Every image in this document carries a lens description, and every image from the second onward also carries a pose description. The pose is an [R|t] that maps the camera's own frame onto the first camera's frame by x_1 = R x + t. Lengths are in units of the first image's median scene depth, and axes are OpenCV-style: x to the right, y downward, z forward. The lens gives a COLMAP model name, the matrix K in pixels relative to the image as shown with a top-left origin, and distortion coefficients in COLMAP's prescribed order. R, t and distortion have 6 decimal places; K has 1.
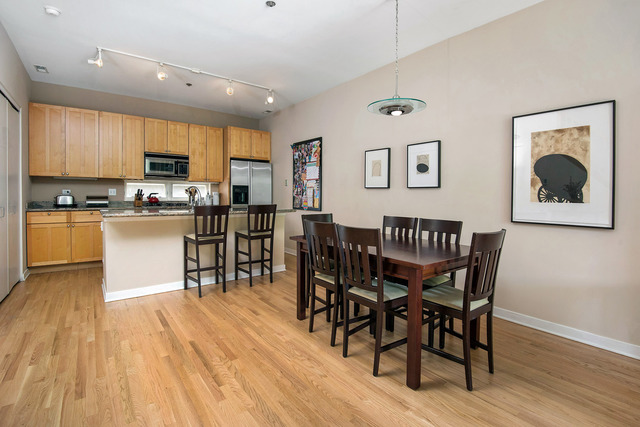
lens RADIAL K [[294.7, 0, 298.1], [0, 294.7, 209.2], [0, 0, 1]] dist [-0.041370, -0.000181]
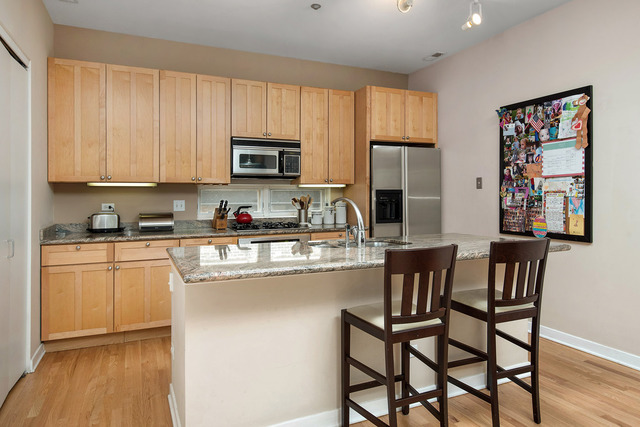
lens RADIAL K [[396.7, 0, 316.8], [0, 396.7, 197.7], [0, 0, 1]] dist [0.004818, -0.001222]
pose [[0.978960, -0.018957, -0.203171, -0.207388], [0.009779, 0.998890, -0.046082, -0.037122], [0.203819, 0.043126, 0.978058, 0.269655]]
